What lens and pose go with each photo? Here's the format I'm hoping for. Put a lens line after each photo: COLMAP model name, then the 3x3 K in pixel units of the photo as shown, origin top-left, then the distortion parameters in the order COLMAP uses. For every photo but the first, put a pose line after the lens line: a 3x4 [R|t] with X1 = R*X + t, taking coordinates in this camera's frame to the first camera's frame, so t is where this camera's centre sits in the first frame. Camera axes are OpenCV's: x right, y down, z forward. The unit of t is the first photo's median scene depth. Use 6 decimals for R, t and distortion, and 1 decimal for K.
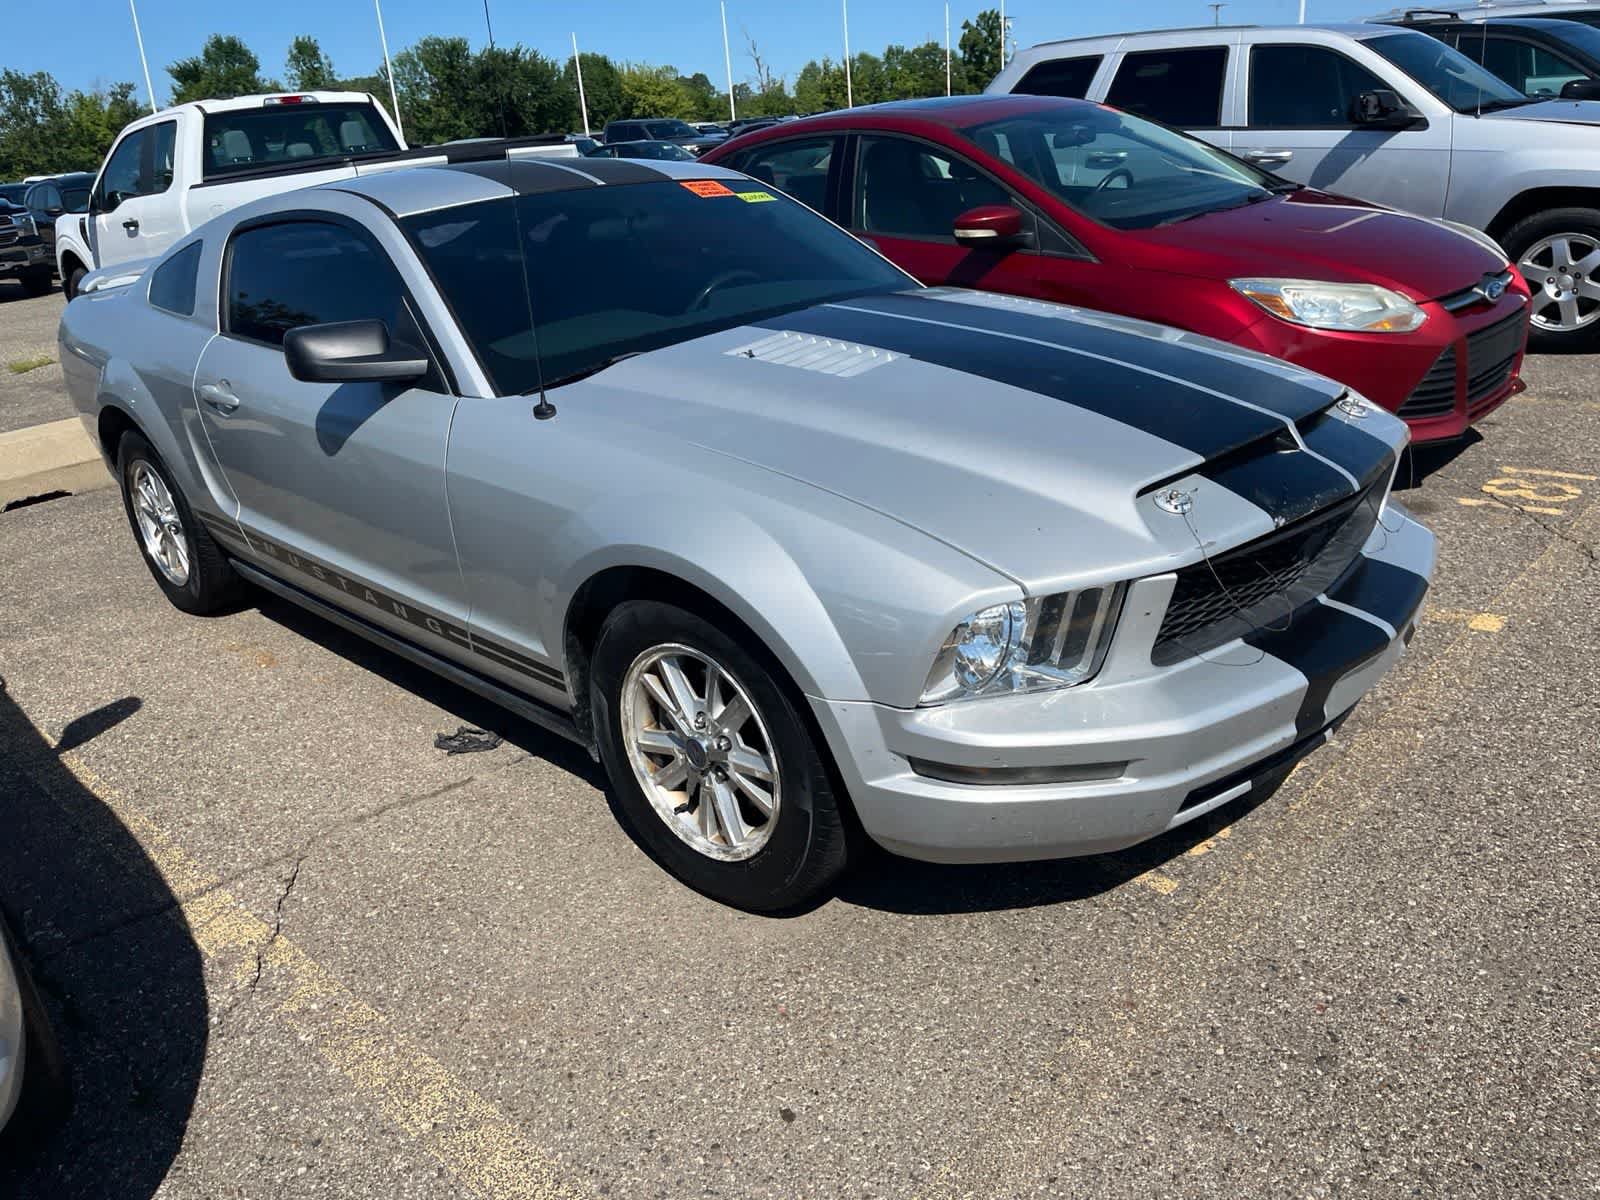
lens RADIAL K [[1214.6, 0, 797.4], [0, 1214.6, 594.7], [0, 0, 1]] dist [0.083034, -0.112082]
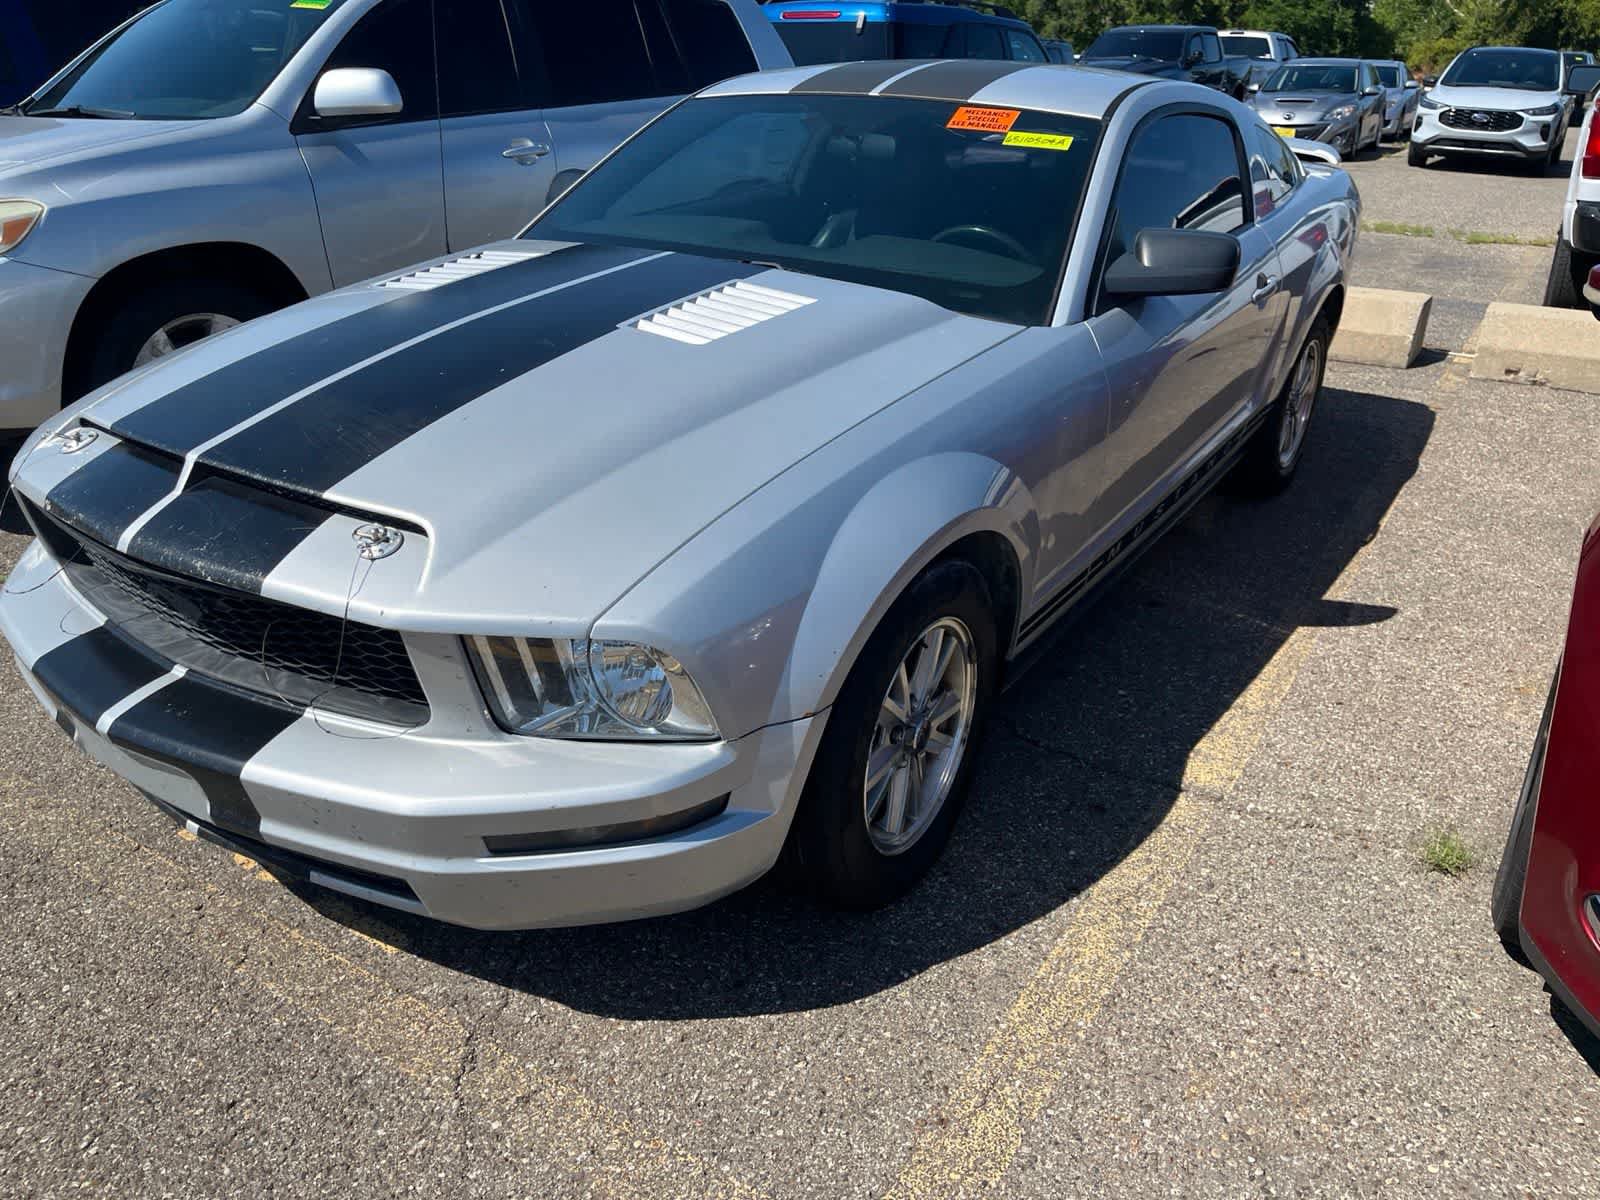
lens RADIAL K [[1214.6, 0, 778.3], [0, 1214.6, 601.5], [0, 0, 1]] dist [0.083034, -0.112082]
pose [[0.171982, 0.478573, -0.861040, 1.090442], [-0.377120, 0.839464, 0.391256, -0.472325], [0.910056, 0.257427, 0.324852, 0.988452]]
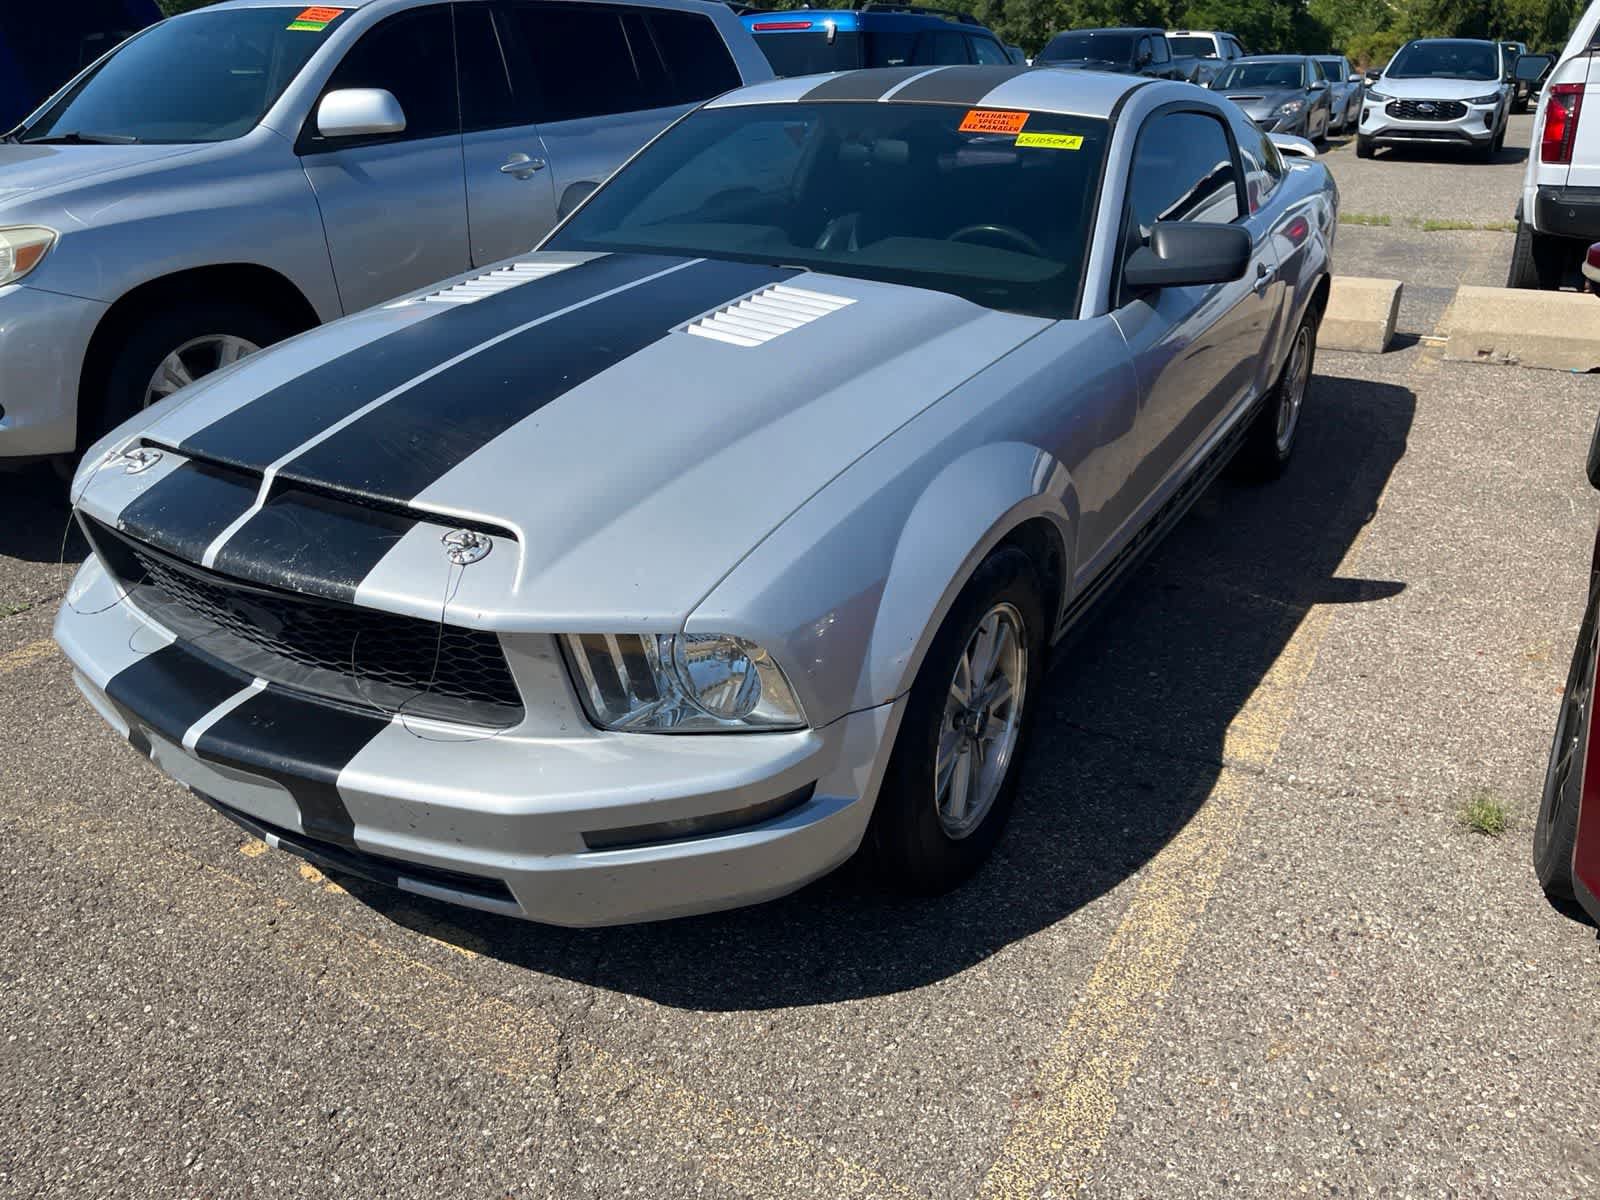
lens RADIAL K [[1214.6, 0, 787.9], [0, 1214.6, 580.8], [0, 0, 1]] dist [0.083034, -0.112082]
pose [[0.217731, 0.453266, -0.864374, 1.097632], [-0.357080, 0.861216, 0.361664, -0.449899], [0.908343, 0.229905, 0.349366, 0.926166]]
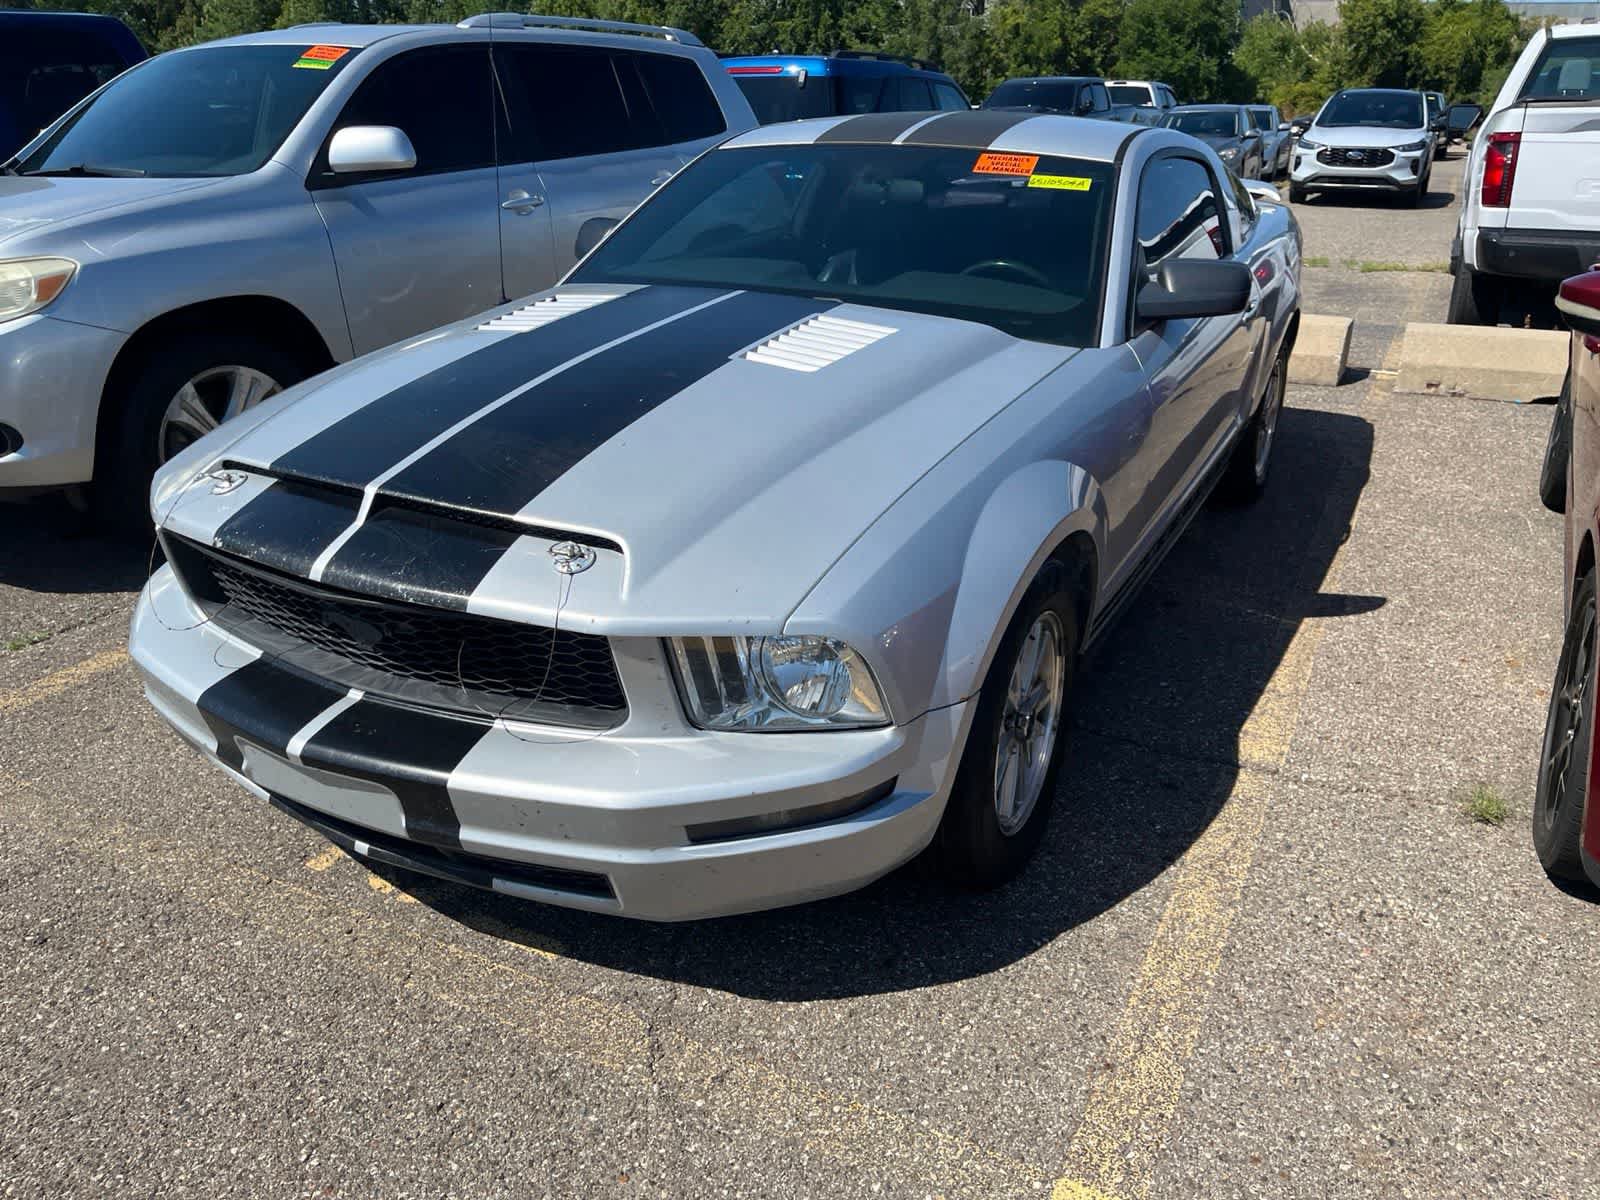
lens RADIAL K [[1214.6, 0, 802.6], [0, 1214.6, 582.5], [0, 0, 1]] dist [0.083034, -0.112082]
pose [[0.271440, 0.426032, -0.863028, 1.125204], [-0.366975, 0.874767, 0.316406, -0.419943], [0.889747, 0.230824, 0.393790, 0.837385]]
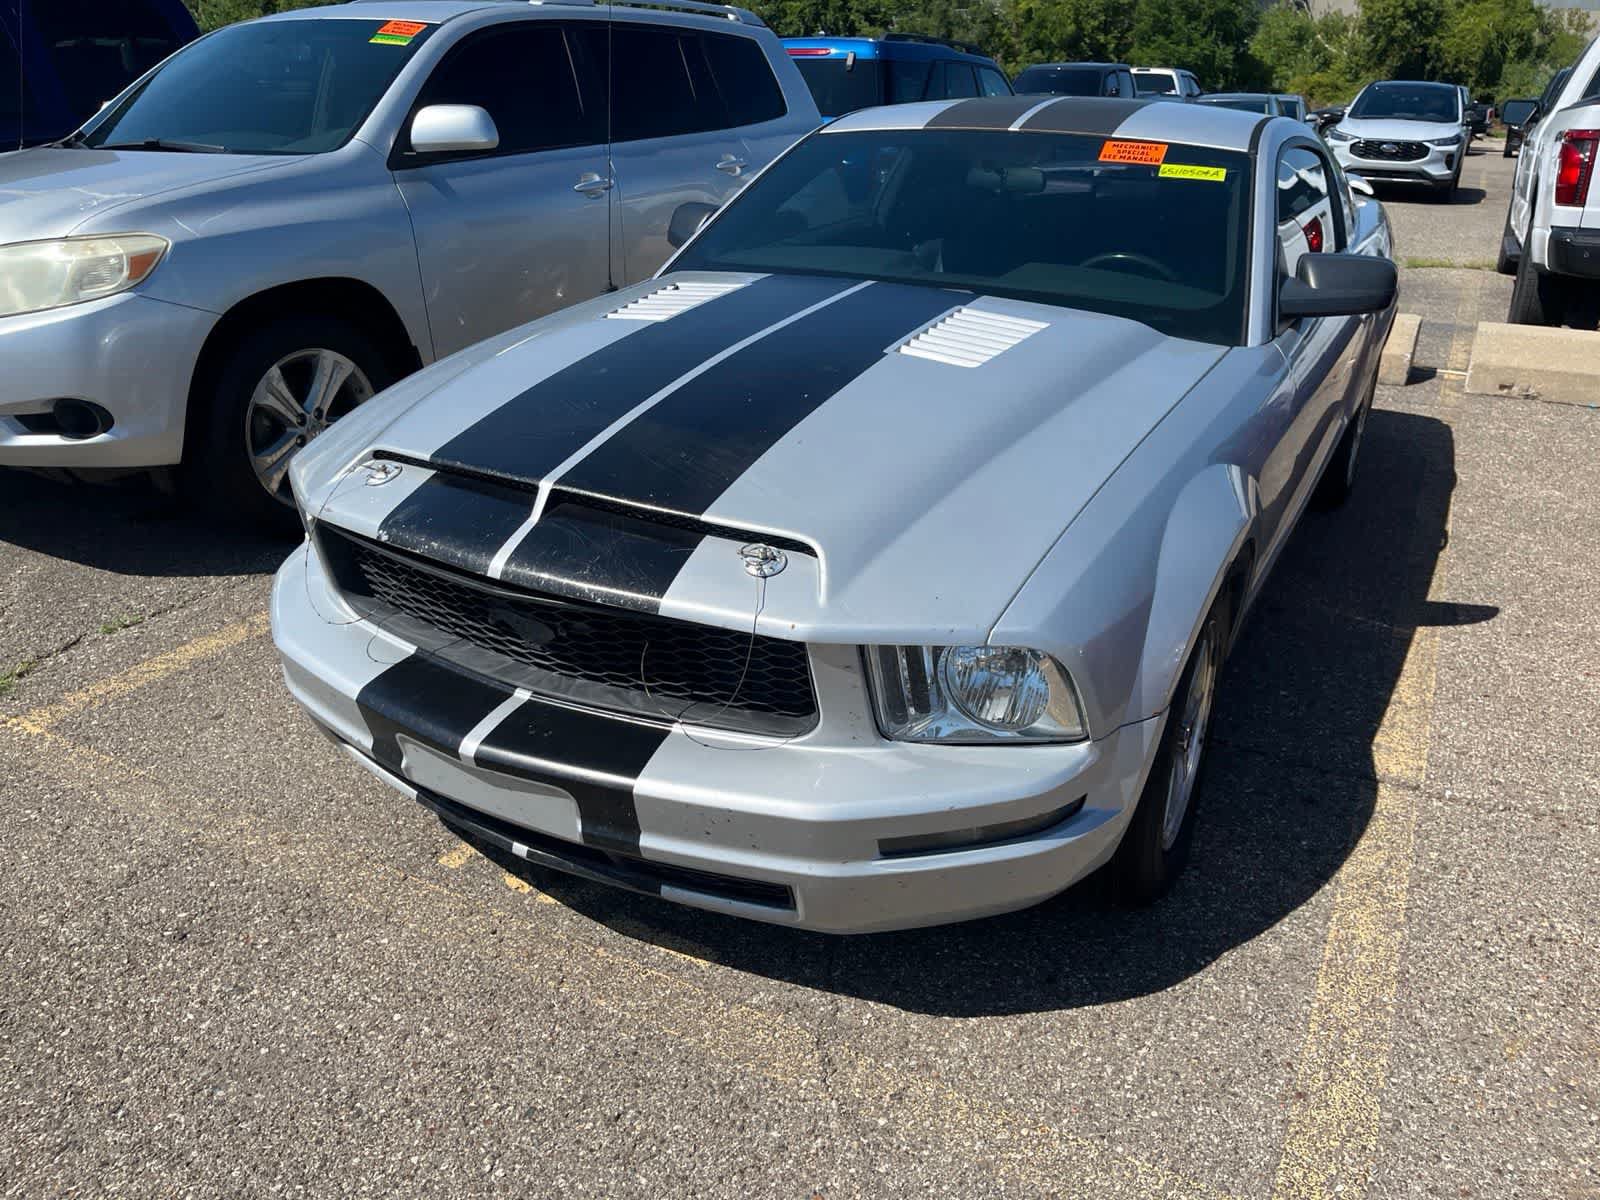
lens RADIAL K [[1214.6, 0, 780.5], [0, 1214.6, 602.2], [0, 0, 1]] dist [0.083034, -0.112082]
pose [[0.252085, 0.452690, -0.855292, 1.066844], [-0.379392, 0.859311, 0.342997, -0.375231], [0.890233, 0.238027, 0.388366, 0.740561]]
